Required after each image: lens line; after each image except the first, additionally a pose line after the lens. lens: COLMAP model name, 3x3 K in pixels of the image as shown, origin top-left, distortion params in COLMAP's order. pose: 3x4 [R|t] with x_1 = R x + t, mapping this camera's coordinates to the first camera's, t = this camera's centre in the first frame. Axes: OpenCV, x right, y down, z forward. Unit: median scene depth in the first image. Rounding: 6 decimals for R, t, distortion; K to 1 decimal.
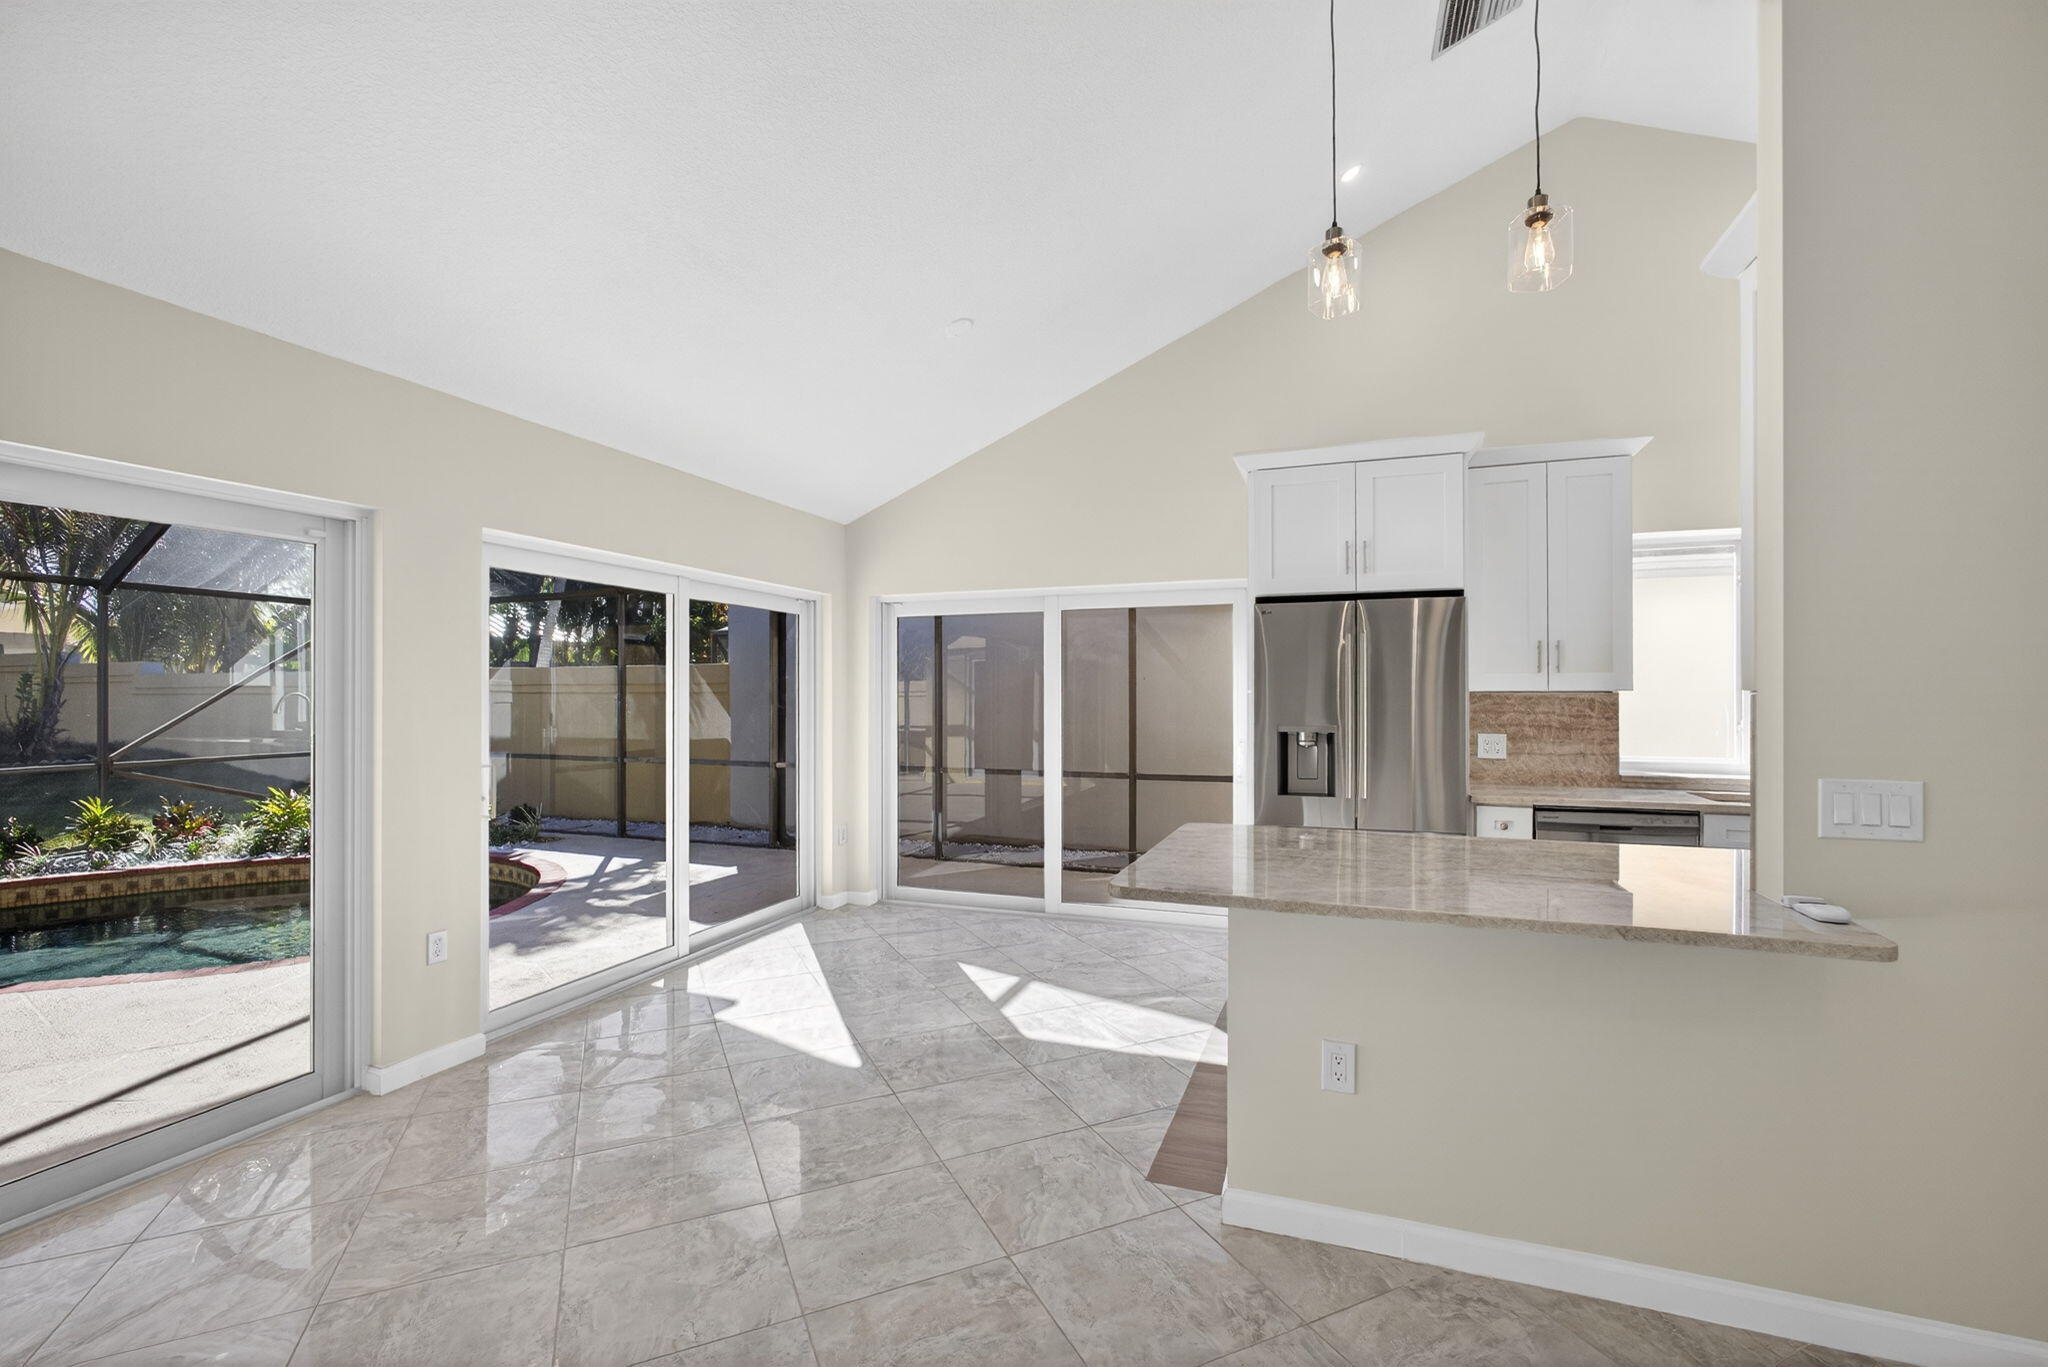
lens RADIAL K [[881.4, 0, 1018.9], [0, 881.4, 693.5], [0, 0, 1]] dist [-0.012492, 0.004658]
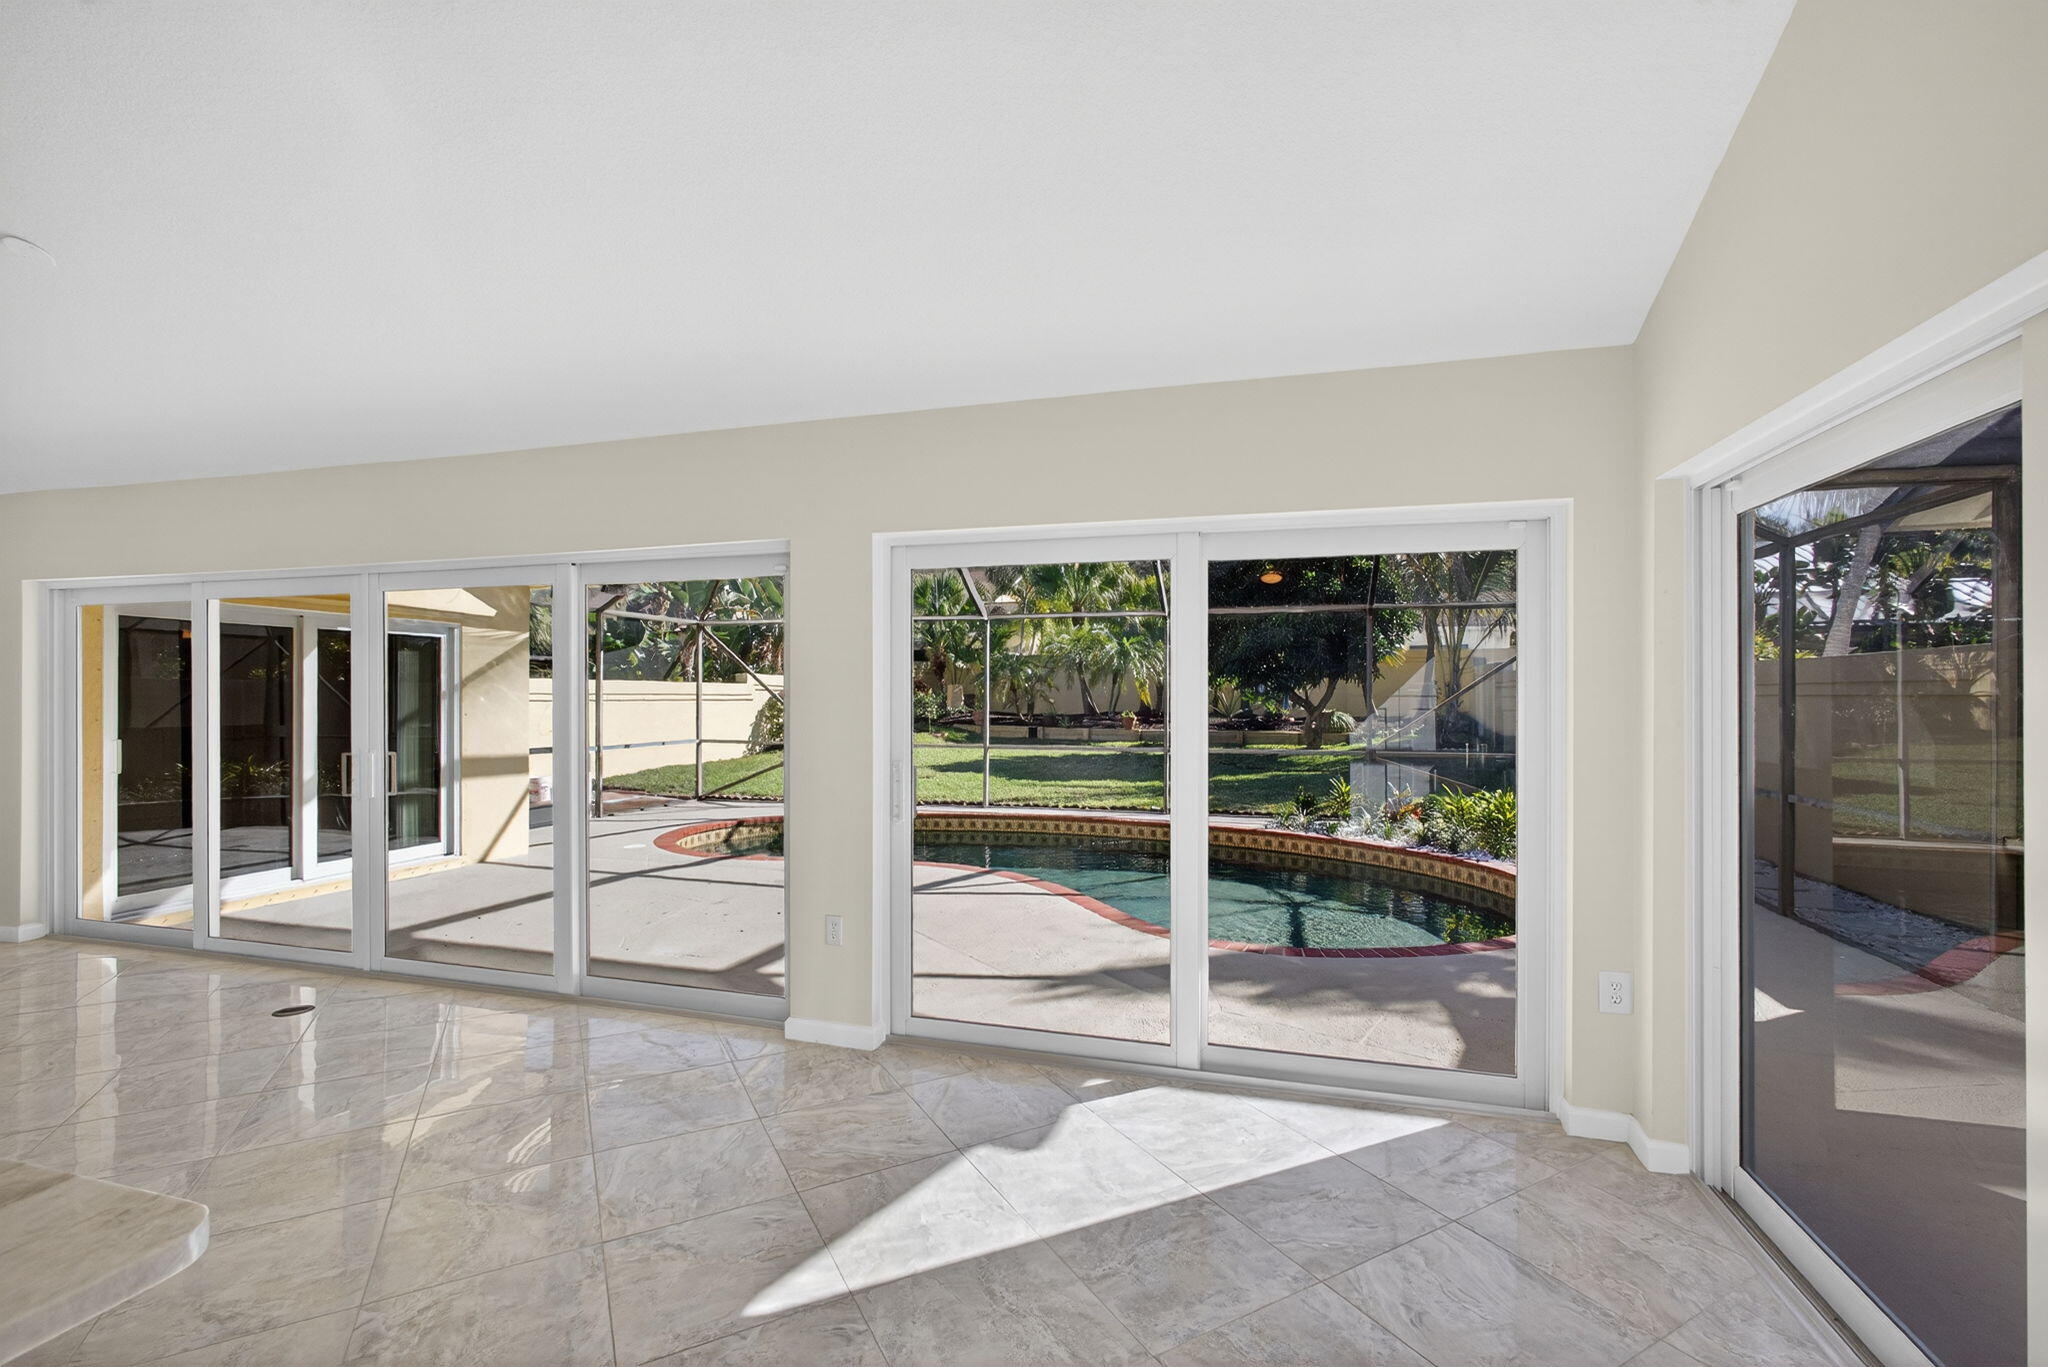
lens RADIAL K [[881.4, 0, 1026.6], [0, 881.4, 691.3], [0, 0, 1]] dist [-0.012492, 0.004658]
pose [[0.083522, -0.004211, -0.996497, 0.266654], [-0.002591, 0.999987, -0.004443, -0.001128], [0.996503, 0.002953, 0.083510, 0.690618]]
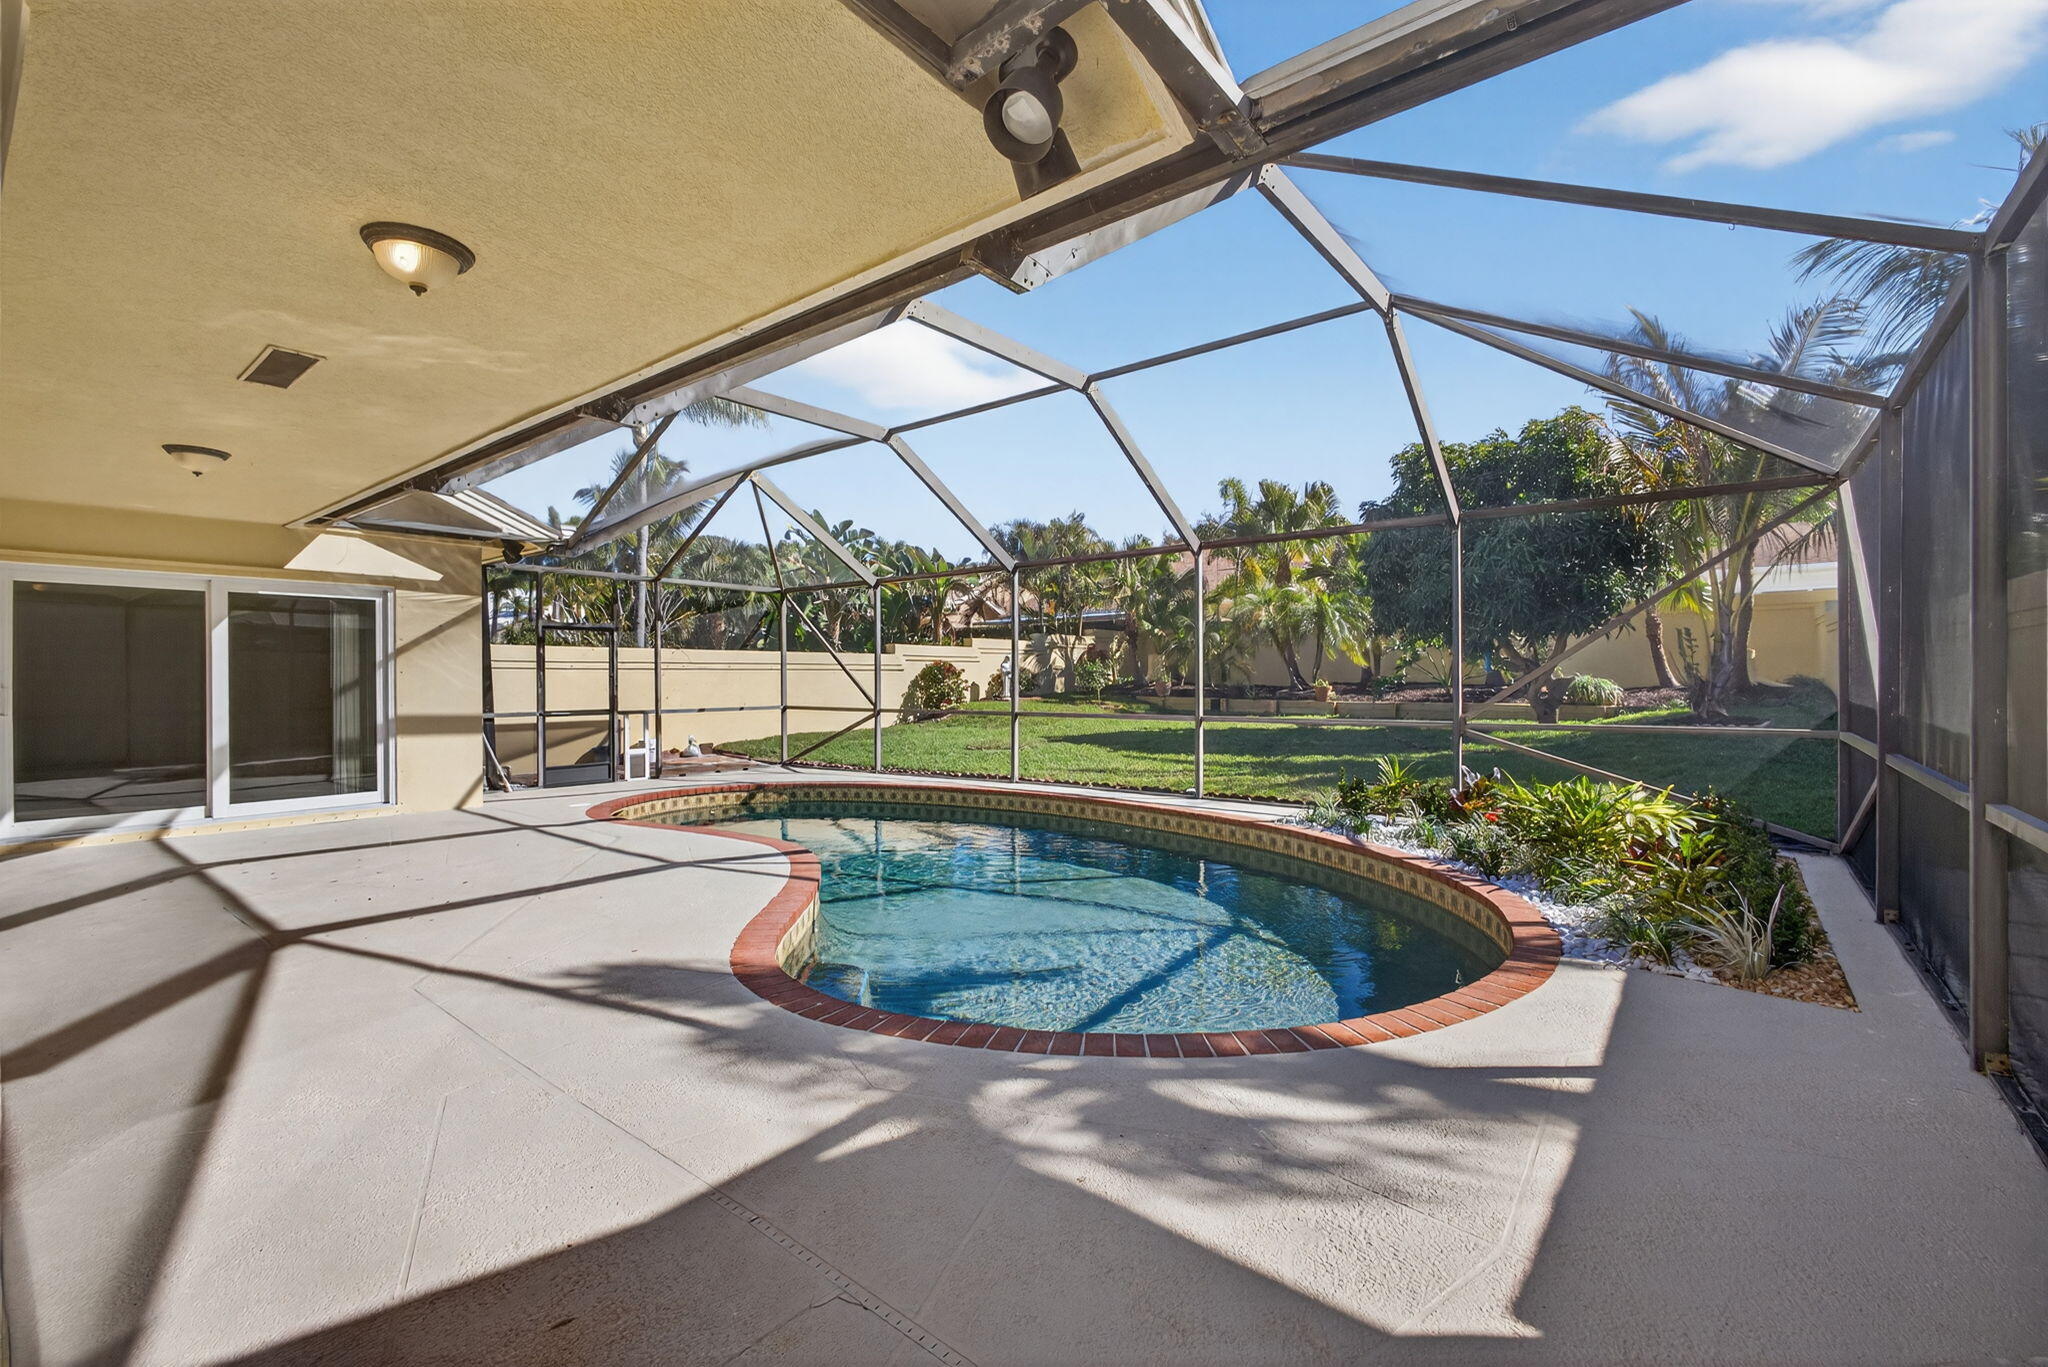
lens RADIAL K [[881.4, 0, 1041.9], [0, 881.4, 681.8], [0, 0, 1]] dist [-0.012492, 0.004658]
pose [[-0.287049, 0.013337, -0.957823, -0.041678], [0.008154, 0.999901, 0.011479, 0.029949], [0.957881, -0.004515, -0.287129, 1.454508]]
